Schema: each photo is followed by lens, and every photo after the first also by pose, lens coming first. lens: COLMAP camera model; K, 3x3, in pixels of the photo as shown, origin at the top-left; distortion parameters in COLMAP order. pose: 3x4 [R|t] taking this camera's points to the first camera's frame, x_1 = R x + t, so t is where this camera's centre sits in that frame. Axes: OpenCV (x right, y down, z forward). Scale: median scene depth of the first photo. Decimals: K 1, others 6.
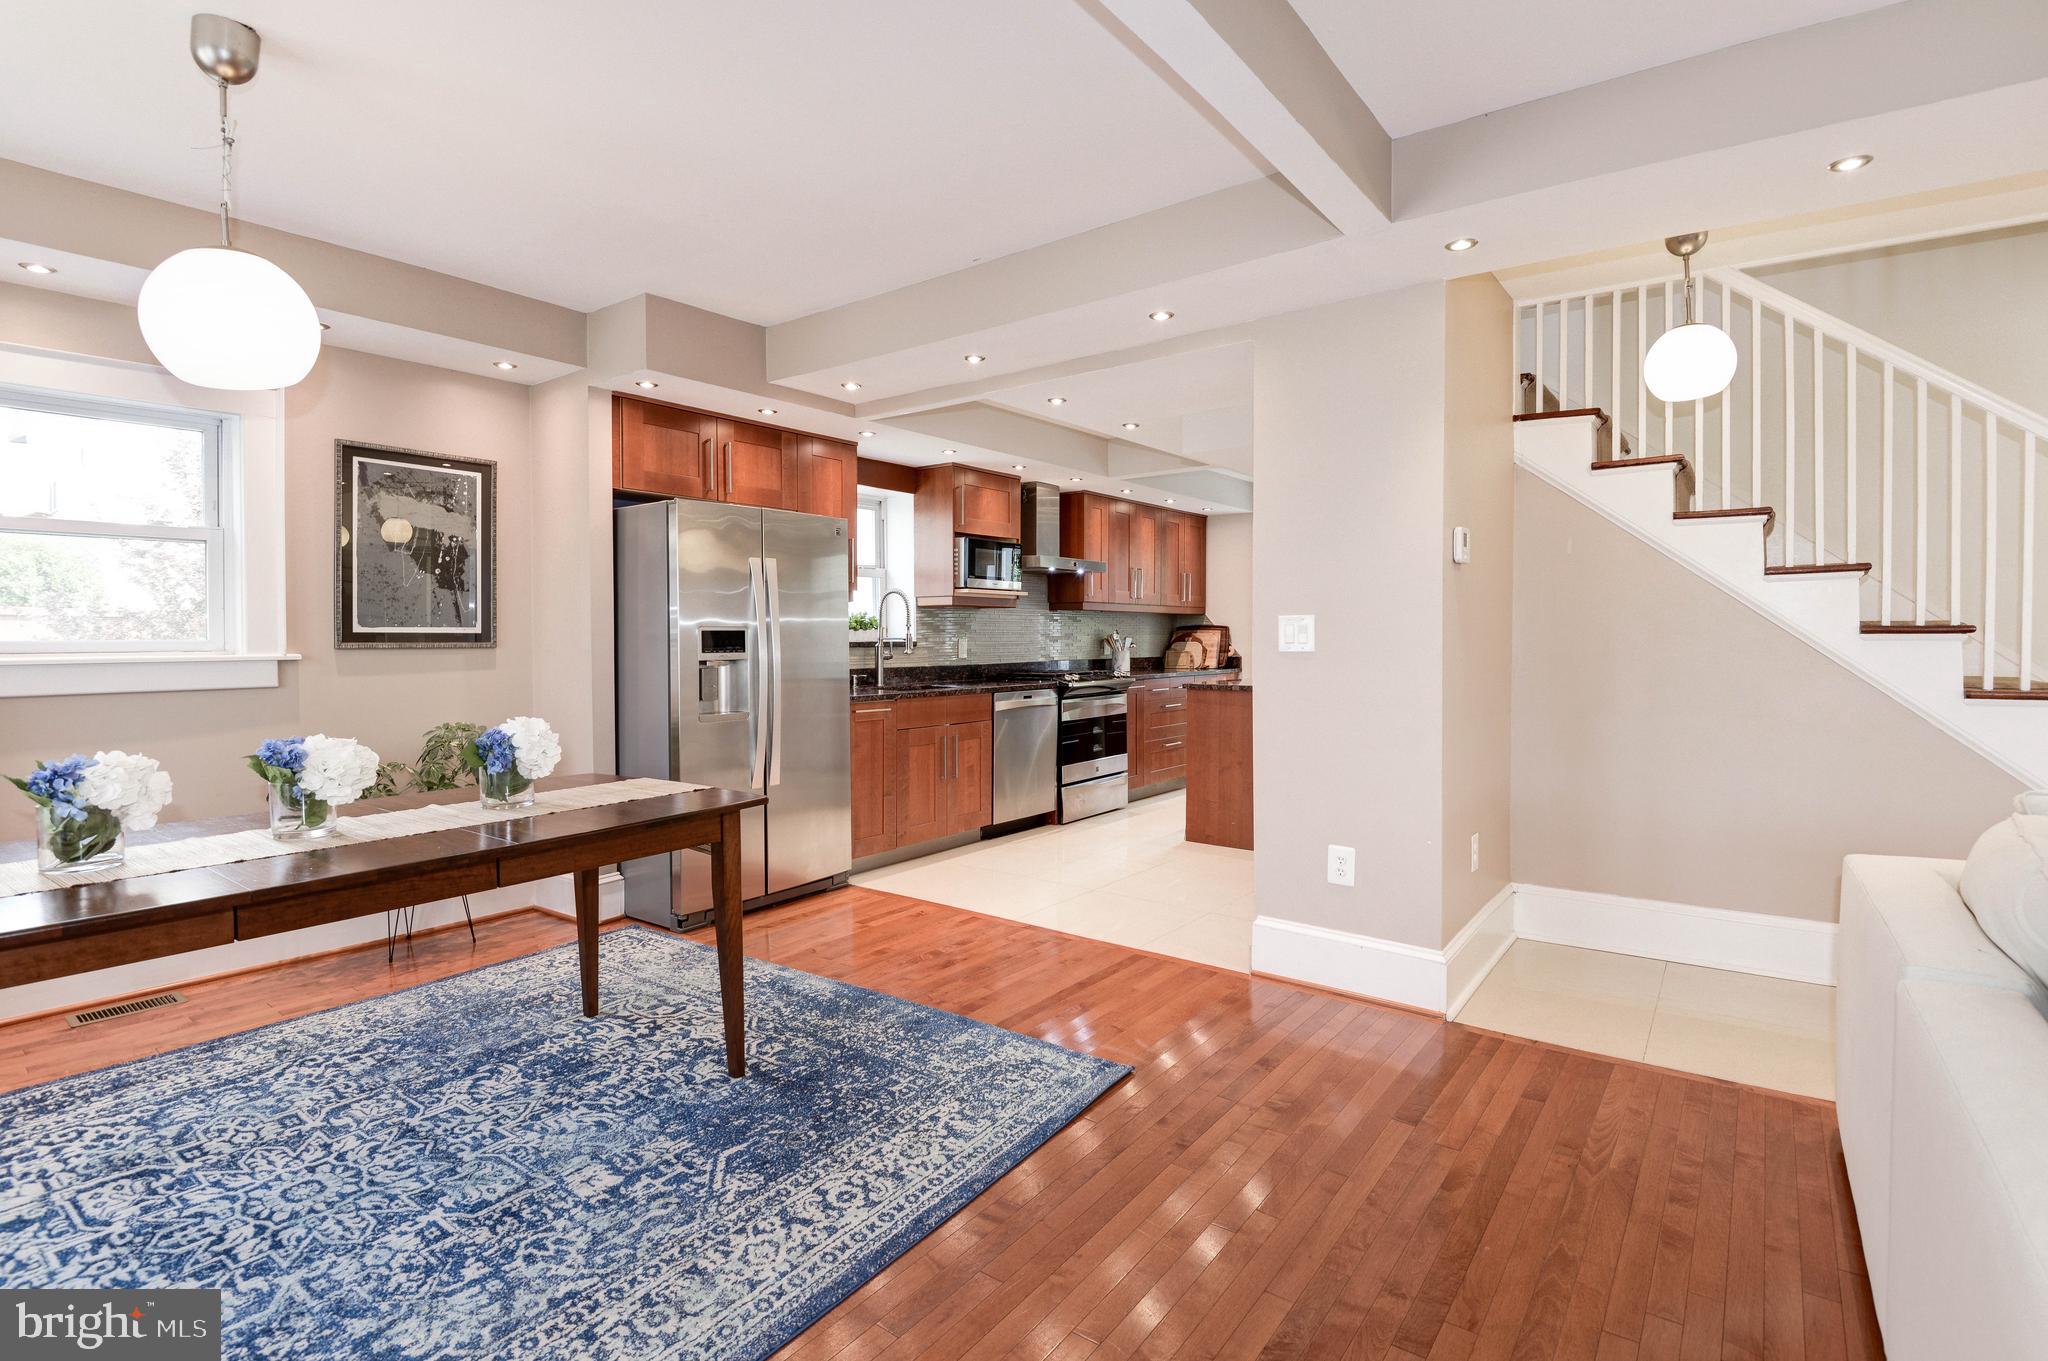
lens RADIAL K [[971.6, 0, 1053.8], [0, 971.6, 654.2], [0, 0, 1]] dist [-0.000782, -0.015810]
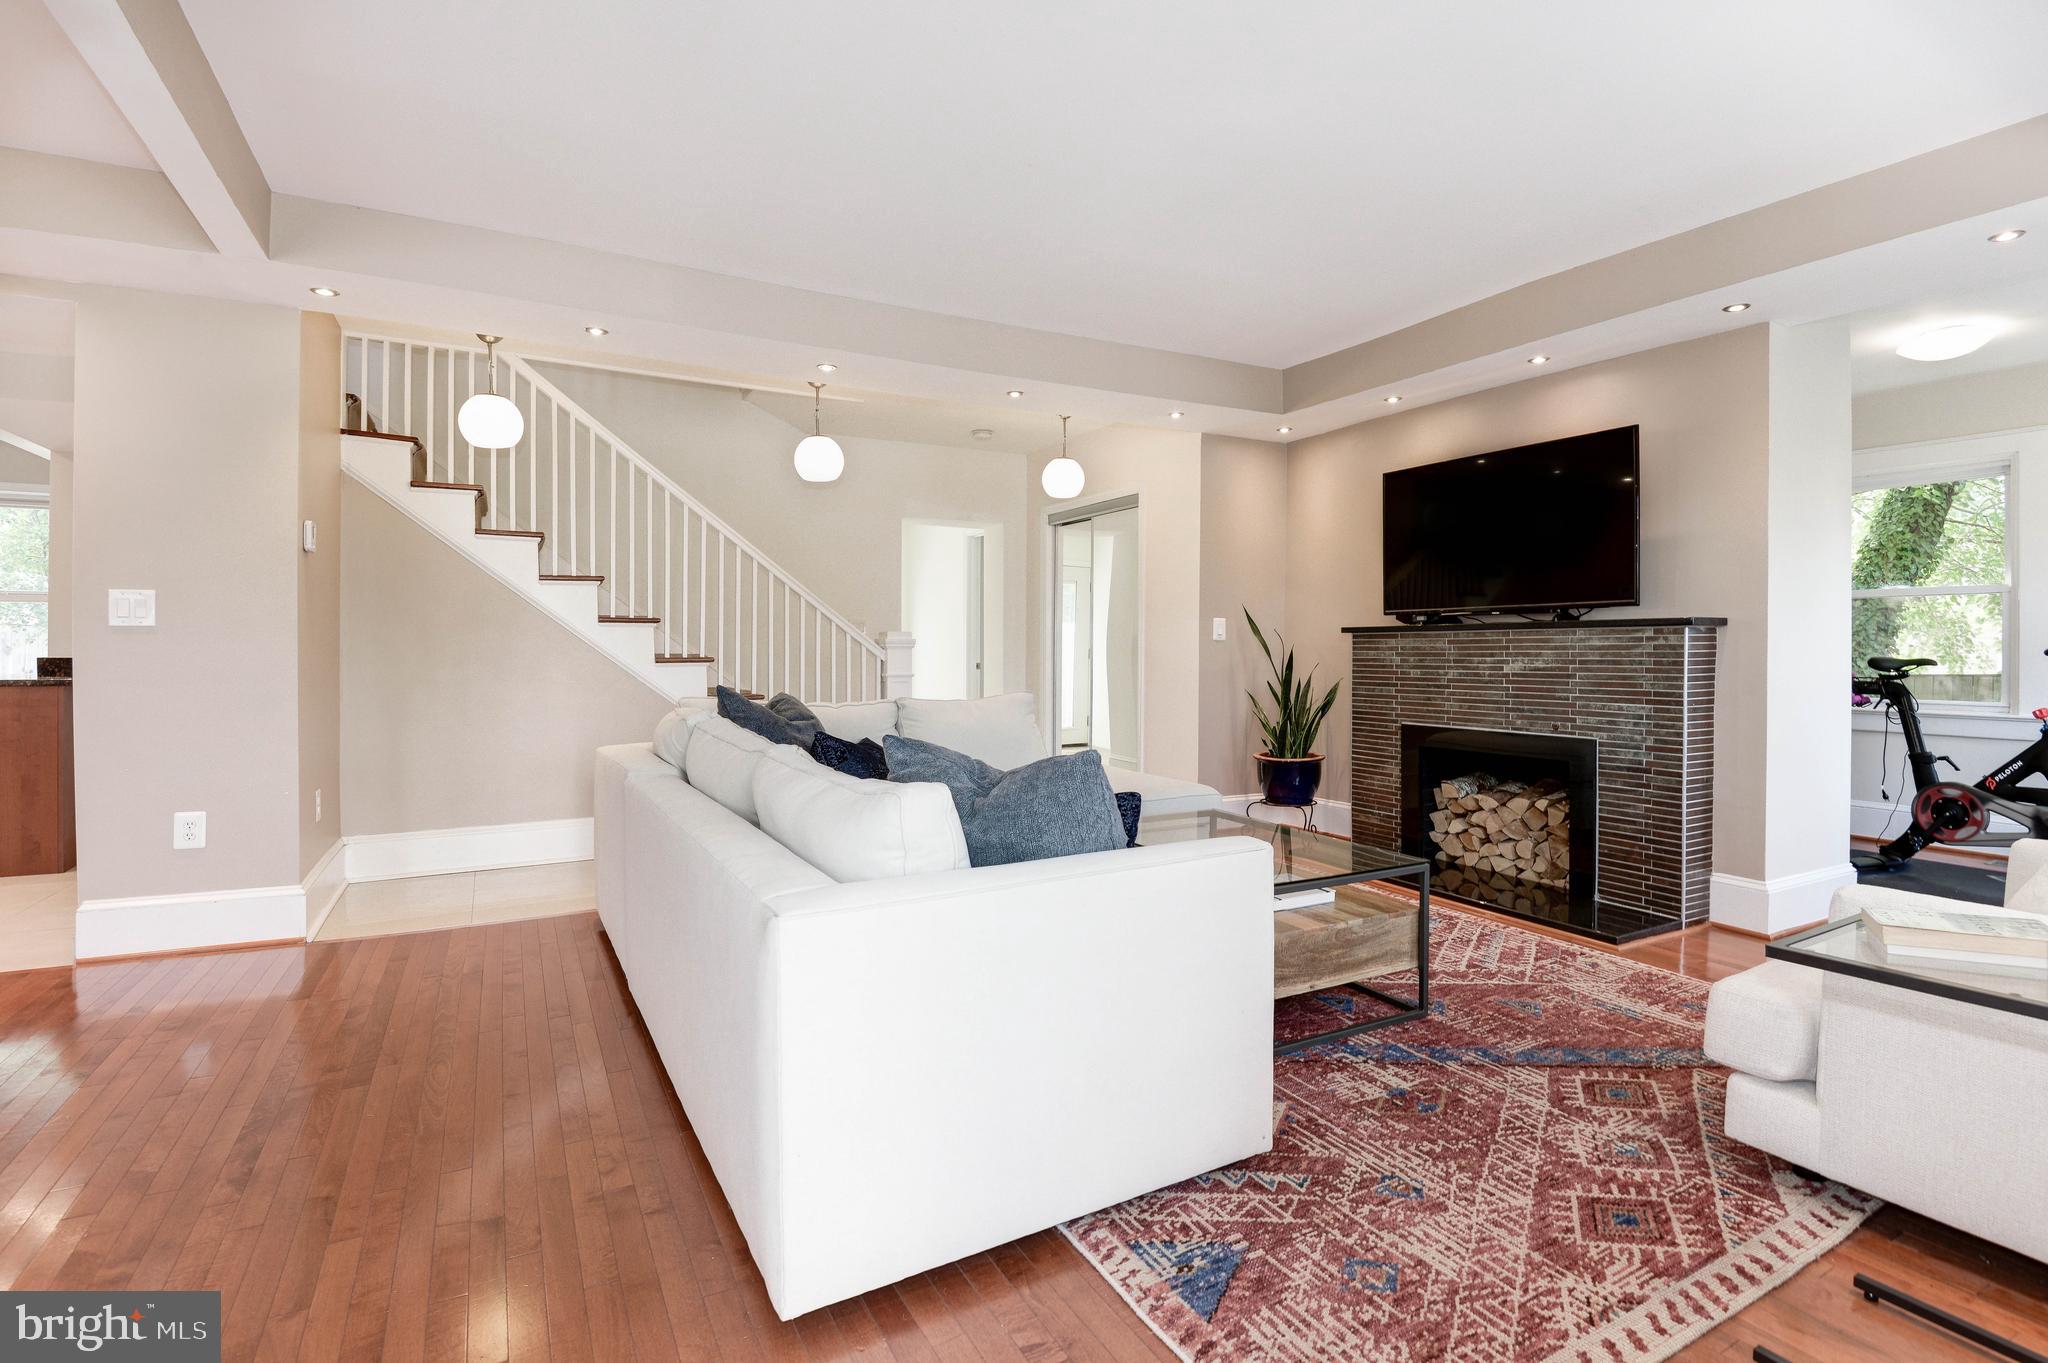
lens RADIAL K [[963.9, 0, 1030.2], [0, 963.9, 653.0], [0, 0, 1]] dist [-0.000781, -0.019933]
pose [[0.430119, -0.003535, 0.902765, -0.232256], [0.016332, 0.999859, -0.003866, 0.043277], [-0.902624, 0.016406, 0.430116, -0.256614]]
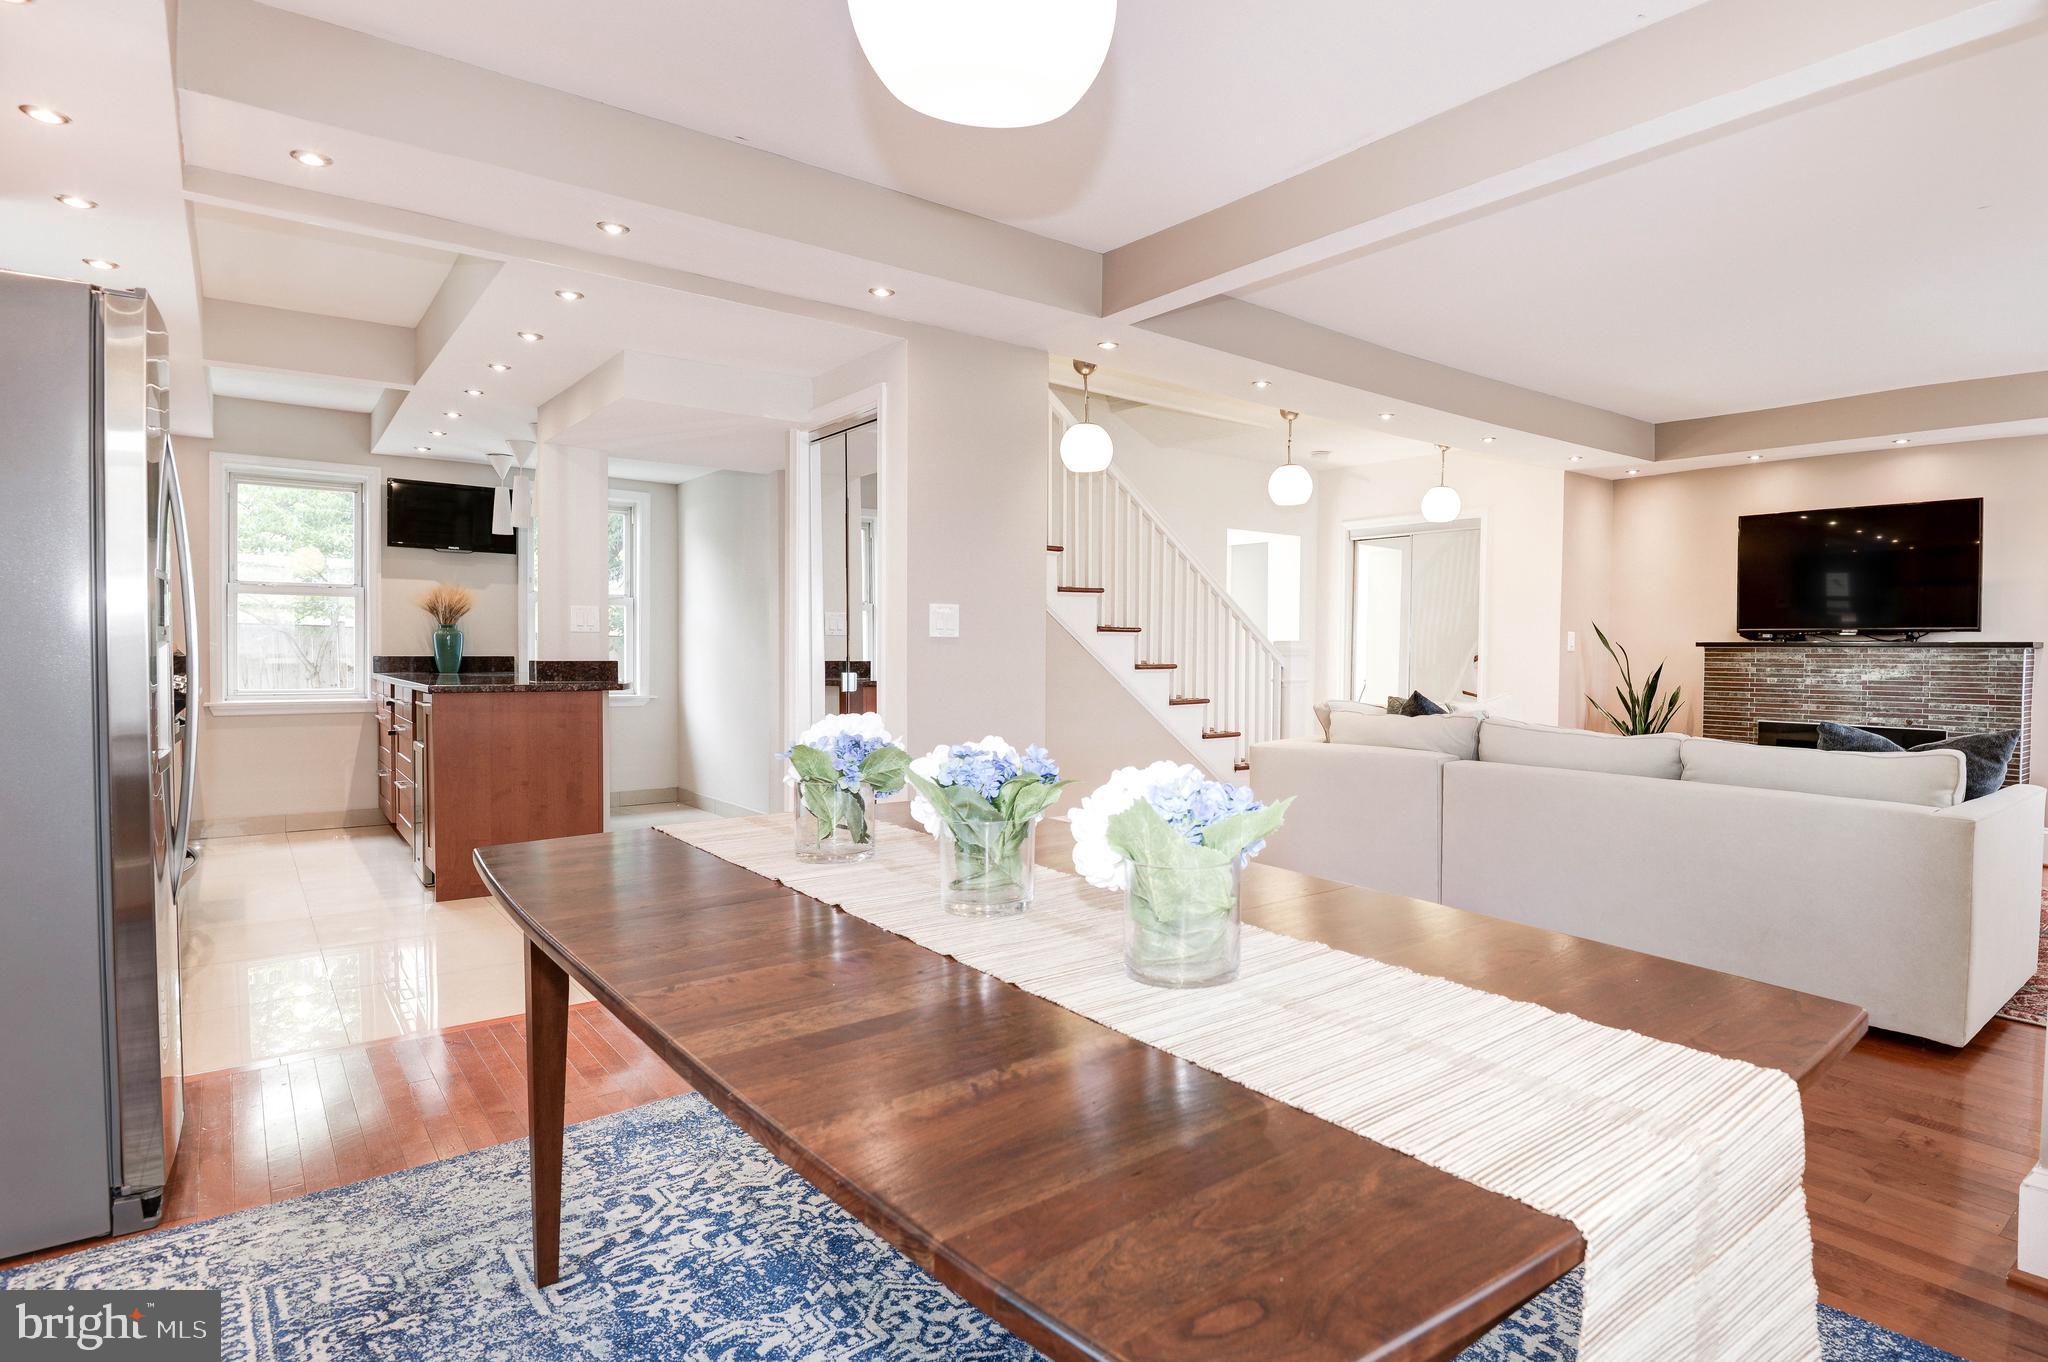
lens RADIAL K [[1087.1, 0, 1163.5], [0, 1087.1, 676.5], [0, 0, 1]] dist [0.000237, -0.008892]
pose [[0.228274, -0.022729, 0.973332, -0.904597], [0.008614, 0.999735, 0.021325, 0.017462], [-0.973559, 0.003517, 0.228410, 0.473953]]
